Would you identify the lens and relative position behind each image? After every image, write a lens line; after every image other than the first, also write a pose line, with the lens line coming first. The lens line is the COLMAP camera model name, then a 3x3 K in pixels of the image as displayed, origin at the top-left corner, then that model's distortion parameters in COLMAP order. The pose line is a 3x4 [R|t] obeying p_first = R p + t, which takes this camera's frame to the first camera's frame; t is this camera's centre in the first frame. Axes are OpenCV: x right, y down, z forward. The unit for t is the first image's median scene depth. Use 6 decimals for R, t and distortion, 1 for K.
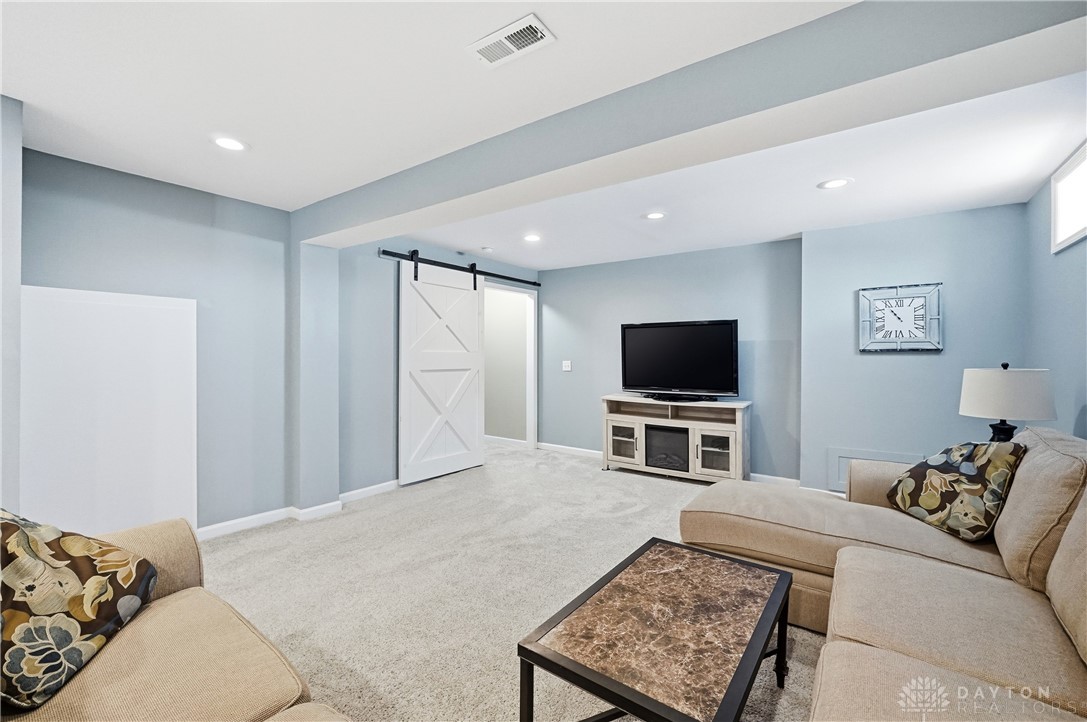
lens RADIAL K [[461.5, 0, 535.0], [0, 461.5, 357.6], [0, 0, 1]] dist [-0.004996, 0.000904]
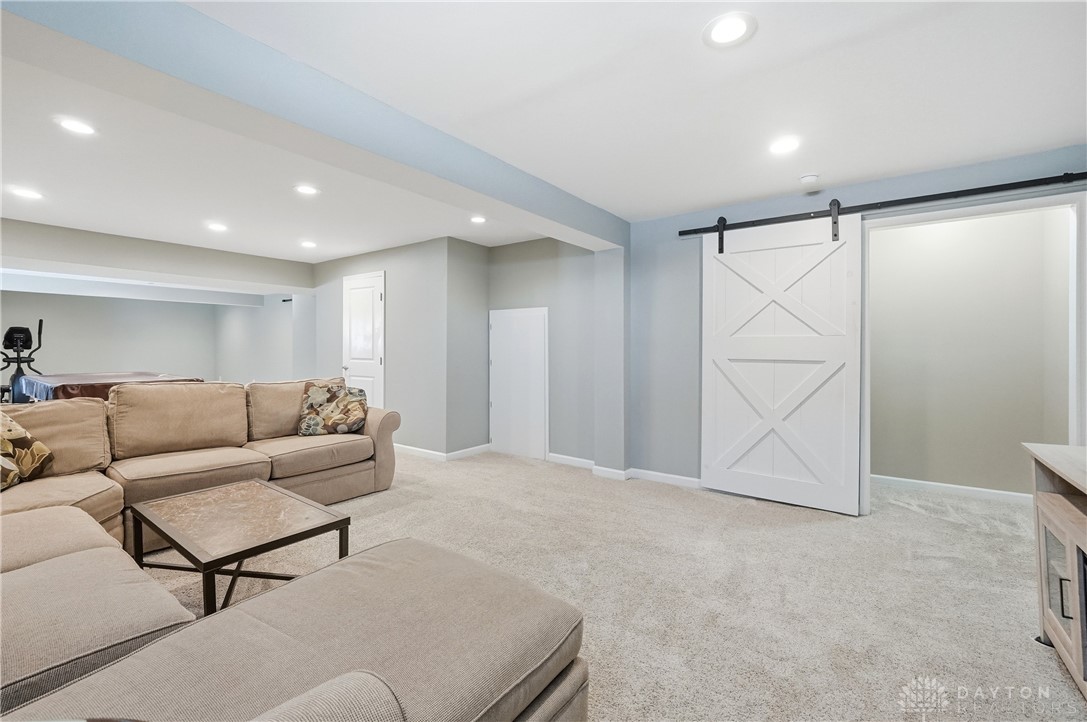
lens RADIAL K [[461.5, 0, 534.7], [0, 461.5, 345.3], [0, 0, 1]] dist [-0.004996, 0.000904]
pose [[-0.004478, -0.007441, -0.999962, 0.734371], [-0.009066, 0.999932, -0.007400, 0.014304], [0.999949, 0.009032, -0.004545, 0.821876]]
